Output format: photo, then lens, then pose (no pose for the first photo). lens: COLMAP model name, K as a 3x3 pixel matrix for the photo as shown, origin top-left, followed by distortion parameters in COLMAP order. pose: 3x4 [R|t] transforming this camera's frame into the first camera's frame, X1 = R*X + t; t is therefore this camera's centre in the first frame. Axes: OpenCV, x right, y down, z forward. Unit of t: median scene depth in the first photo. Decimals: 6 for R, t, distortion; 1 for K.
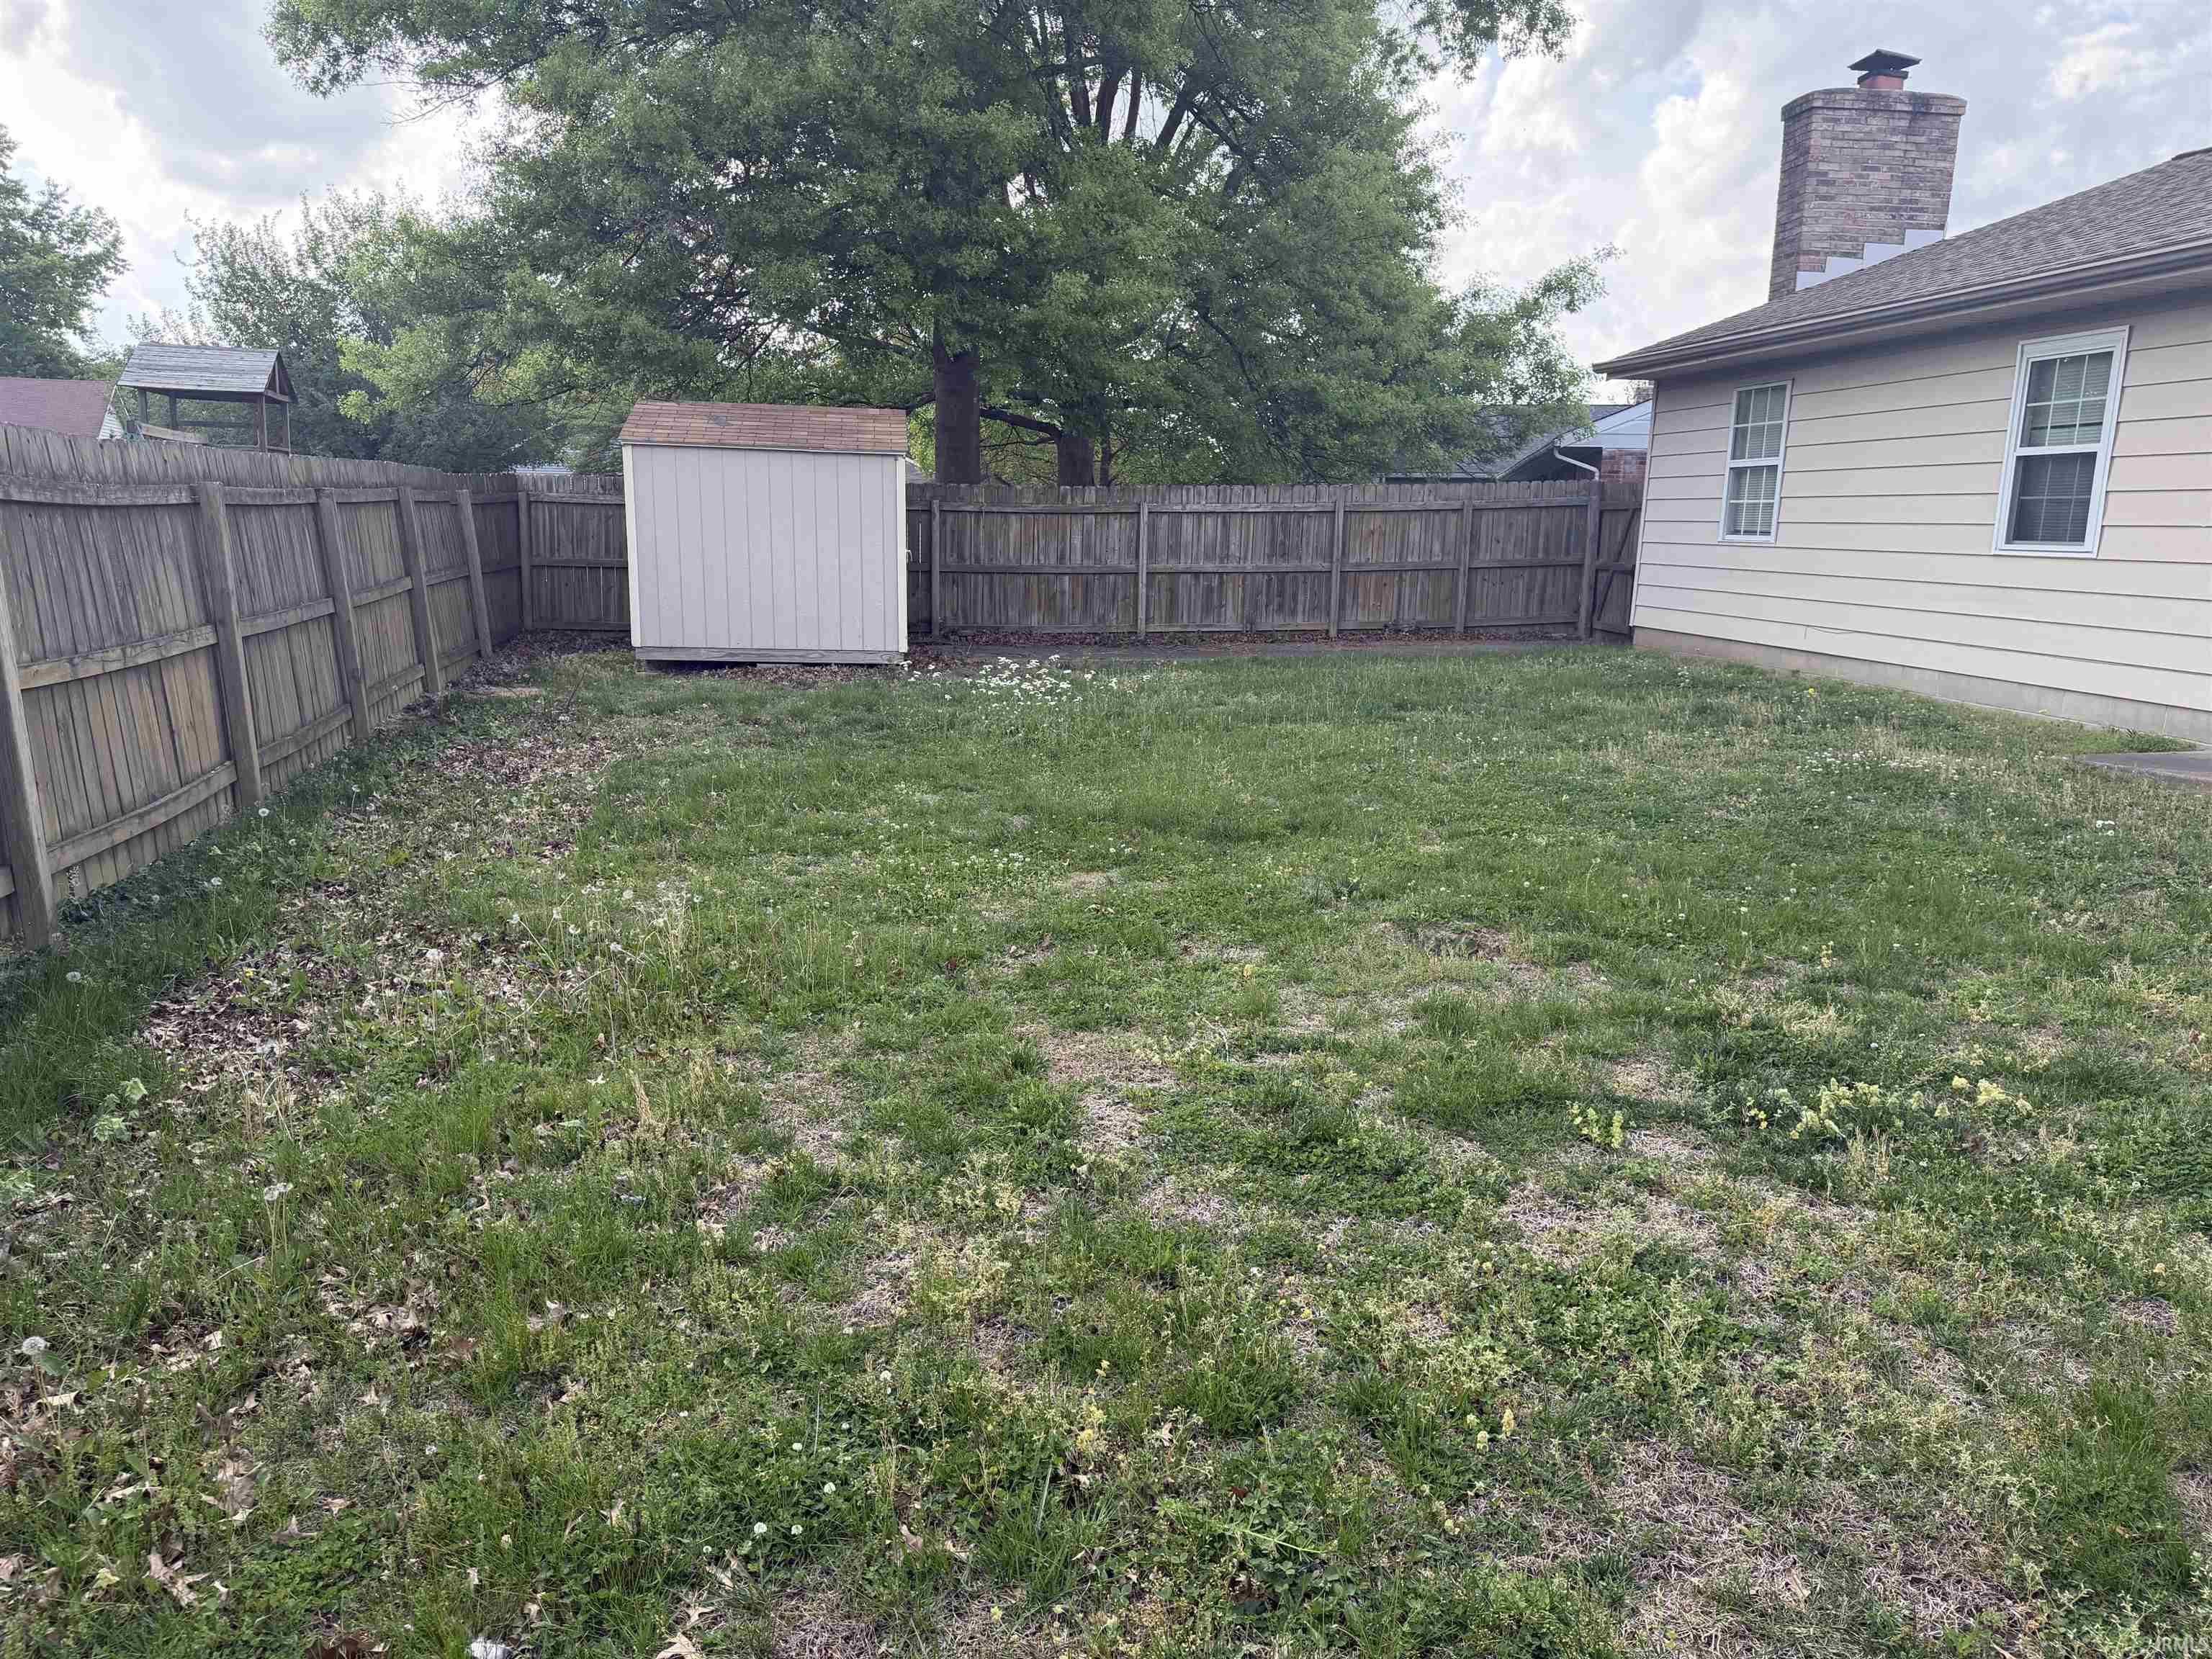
lens RADIAL K [[1549.8, 0, 1098.8], [0, 1549.8, 806.0], [0, 0, 1]] dist [0.064756, -0.082844]
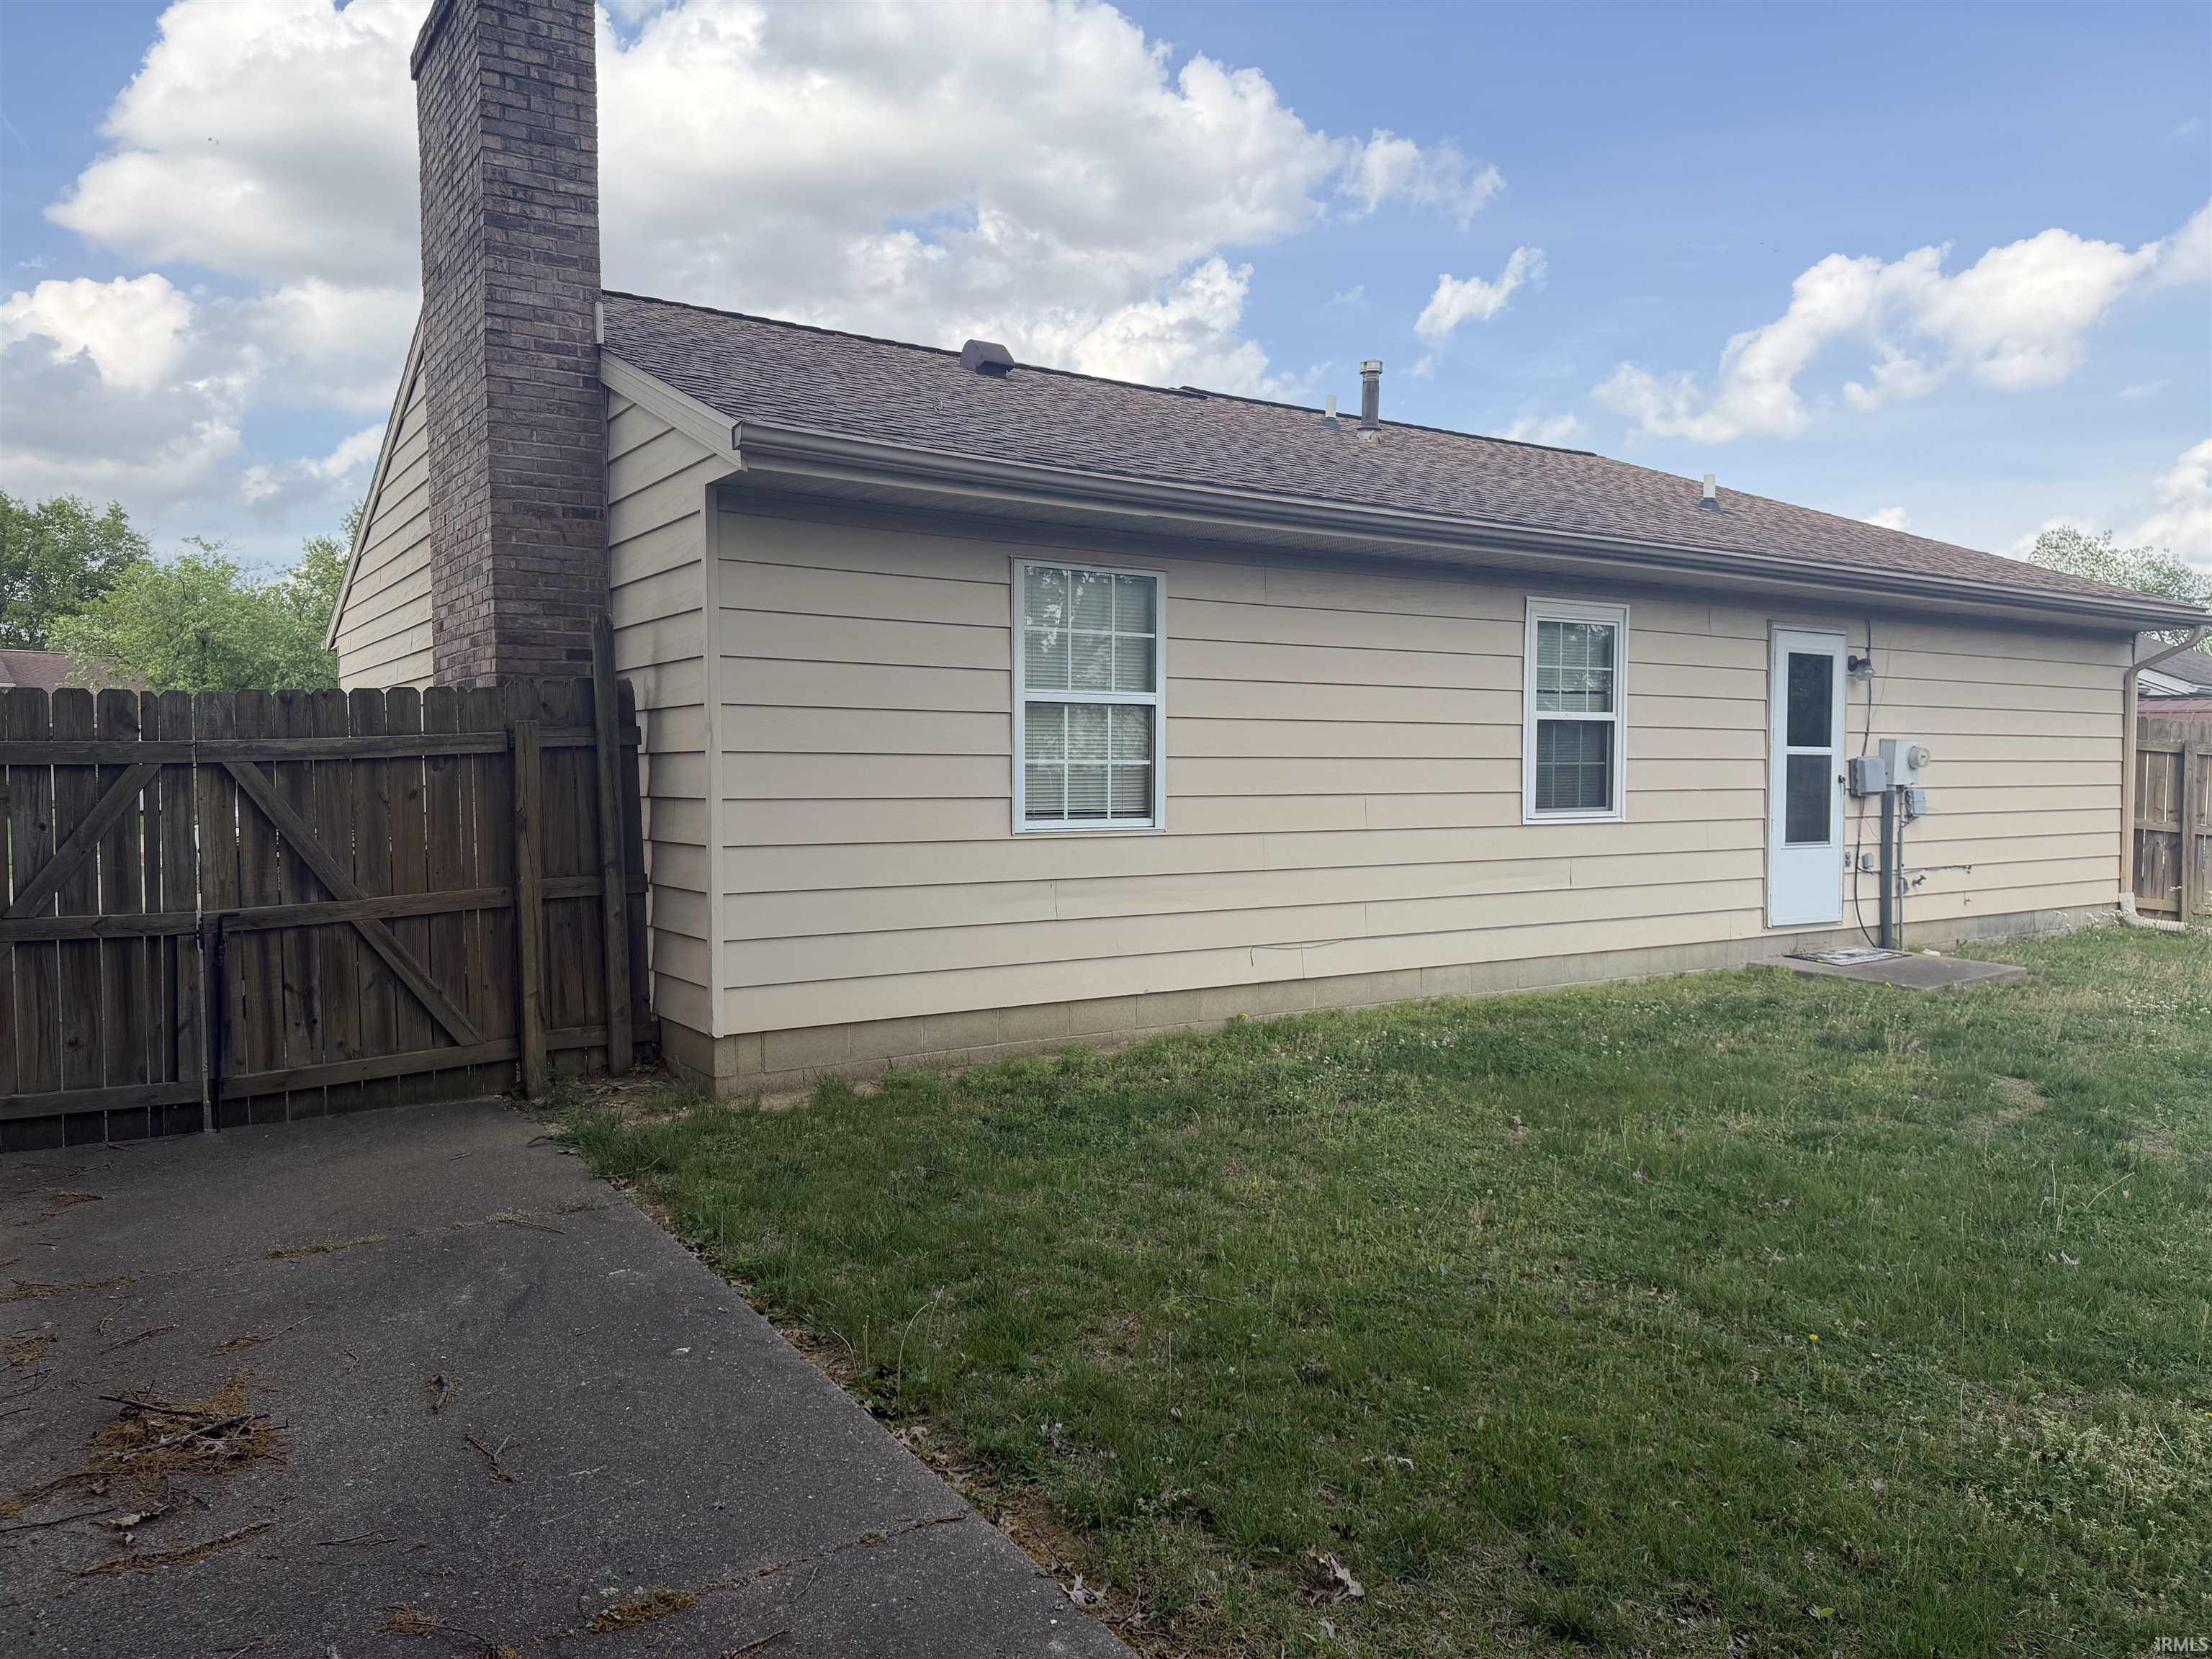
lens RADIAL K [[1520.9, 0, 1106.0], [0, 1520.9, 829.5], [0, 0, 1]] dist [0.147187, -0.154273]
pose [[-0.442953, -0.062996, 0.894329, -0.135898], [0.149799, 0.978305, 0.143105, -0.351388], [-0.883941, 0.197359, -0.423907, 1.740083]]
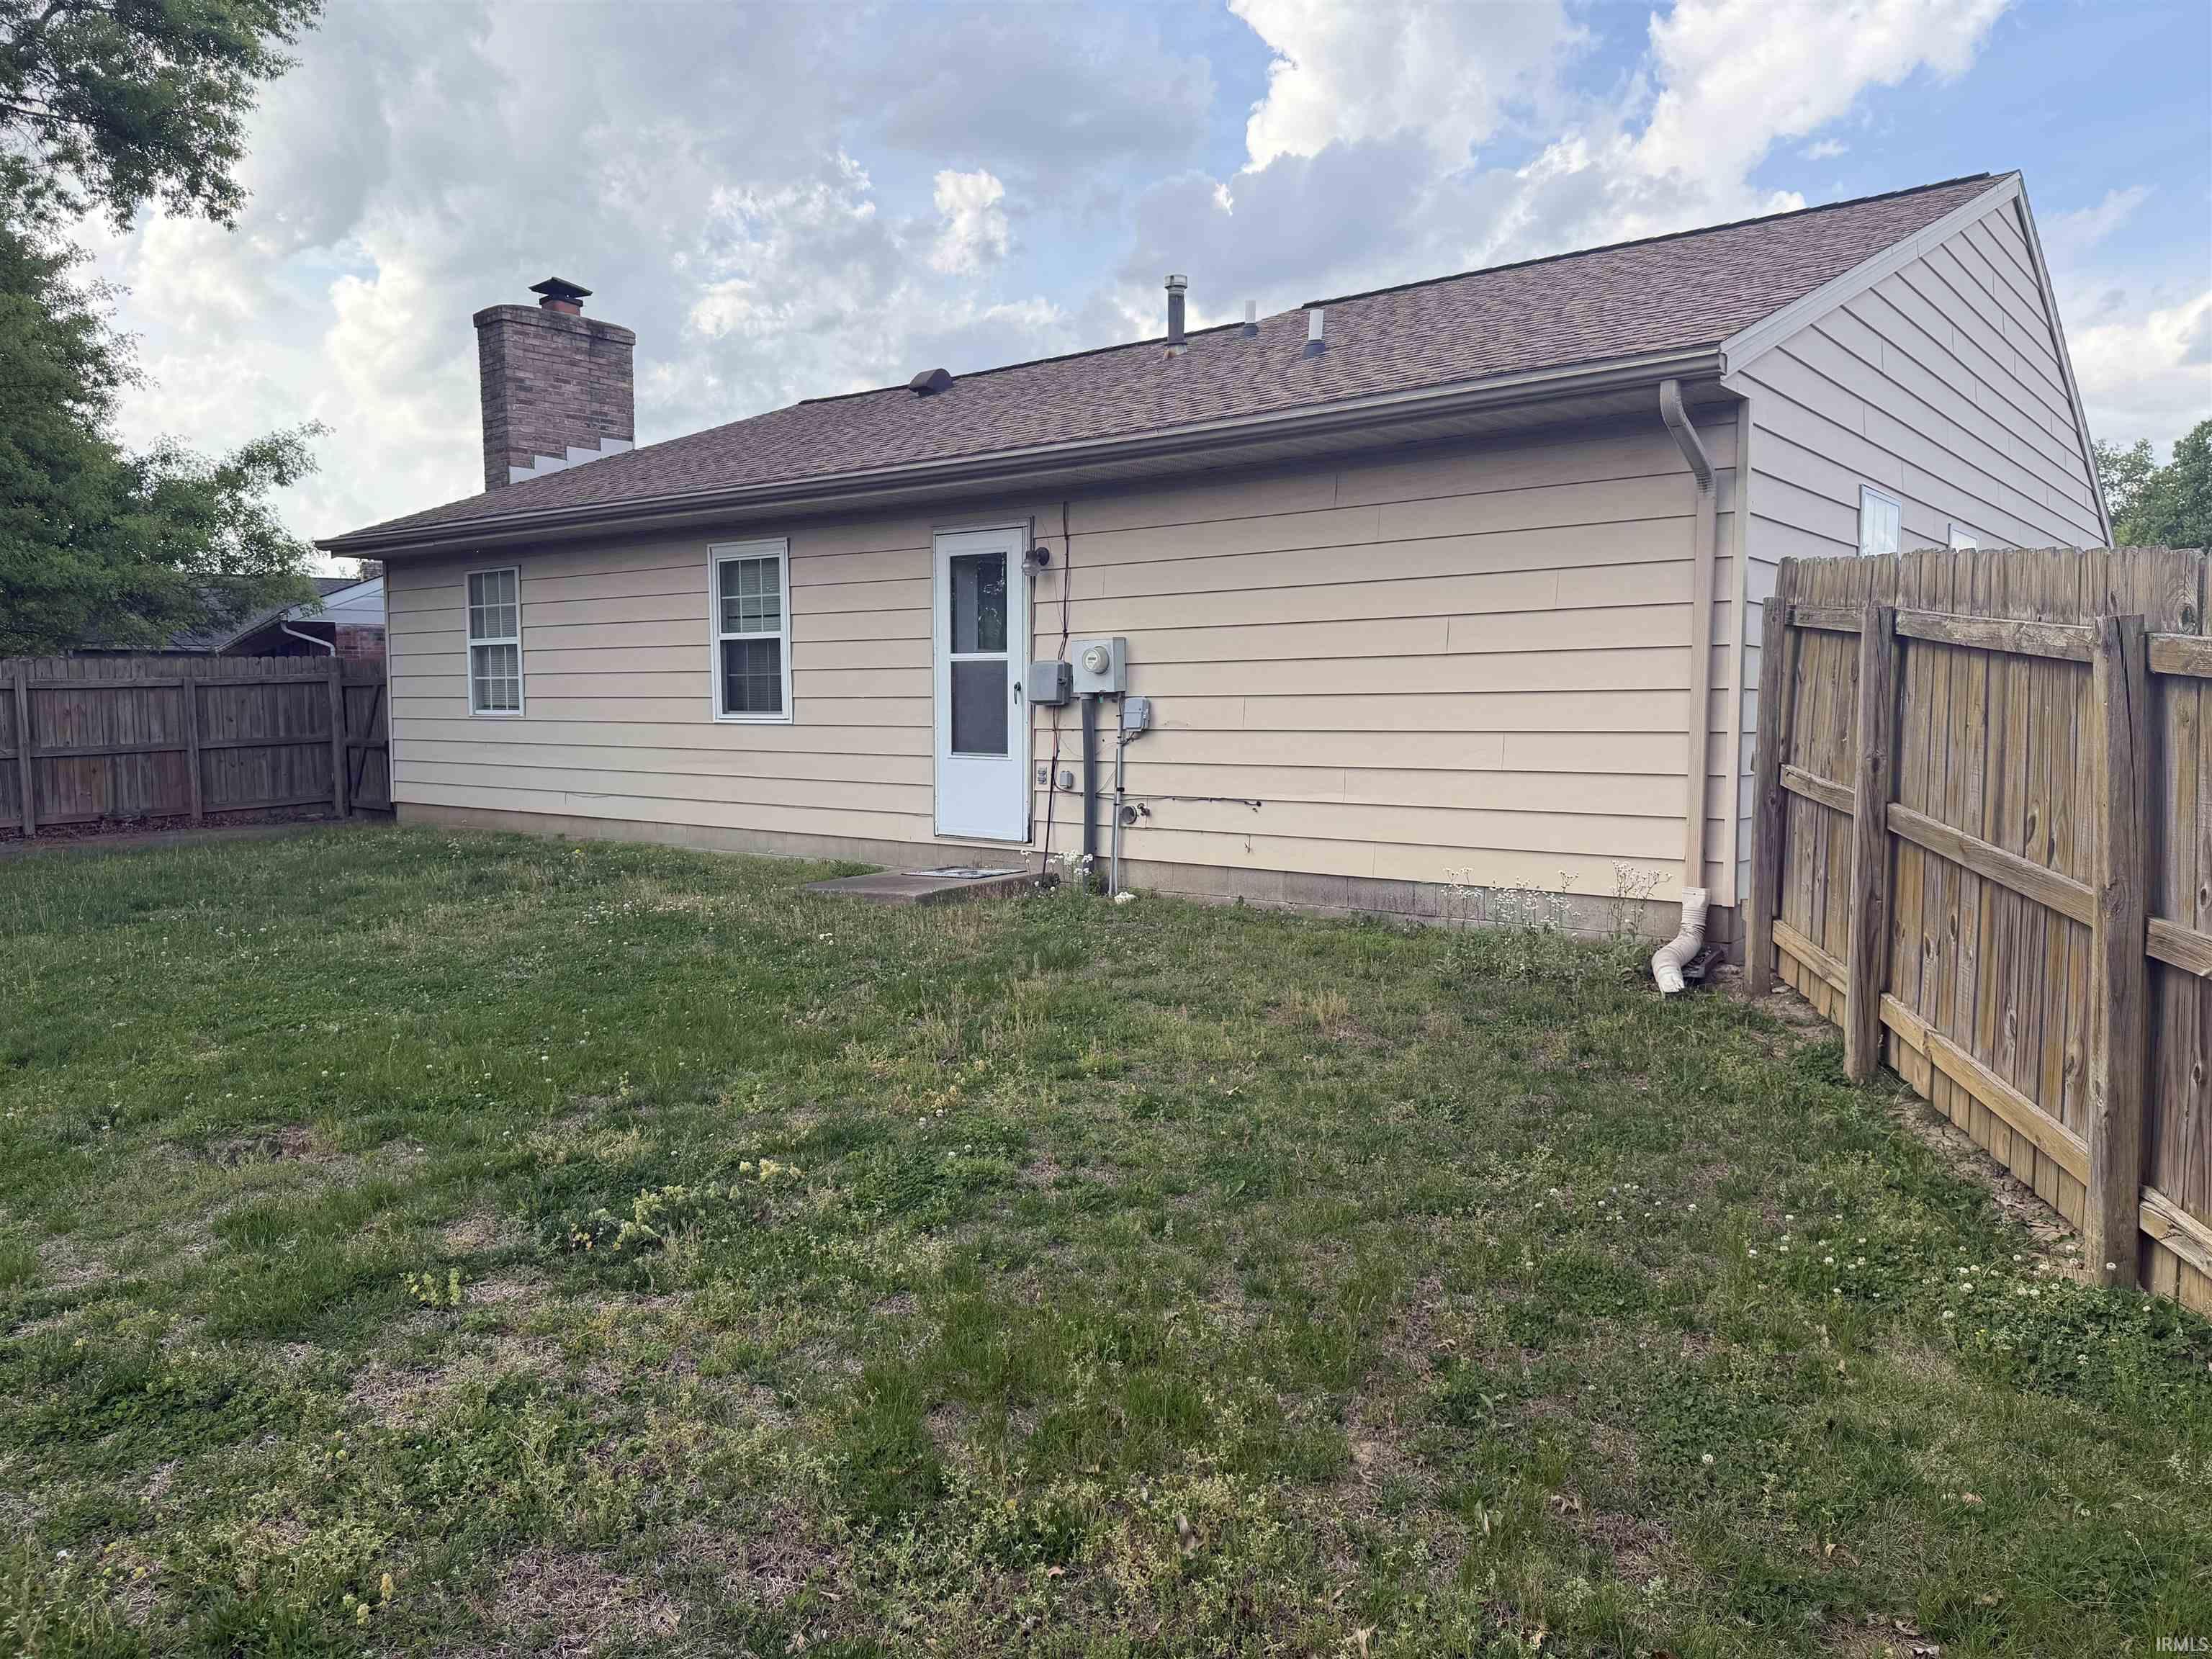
lens RADIAL K [[1520.9, 0, 1106.0], [0, 1520.9, 829.5], [0, 0, 1]] dist [0.147187, -0.154273]
pose [[0.723316, -0.081365, 0.685706, -0.017650], [0.144219, 0.988934, -0.034784, 0.002499], [-0.675288, 0.124052, 0.727047, -0.034401]]
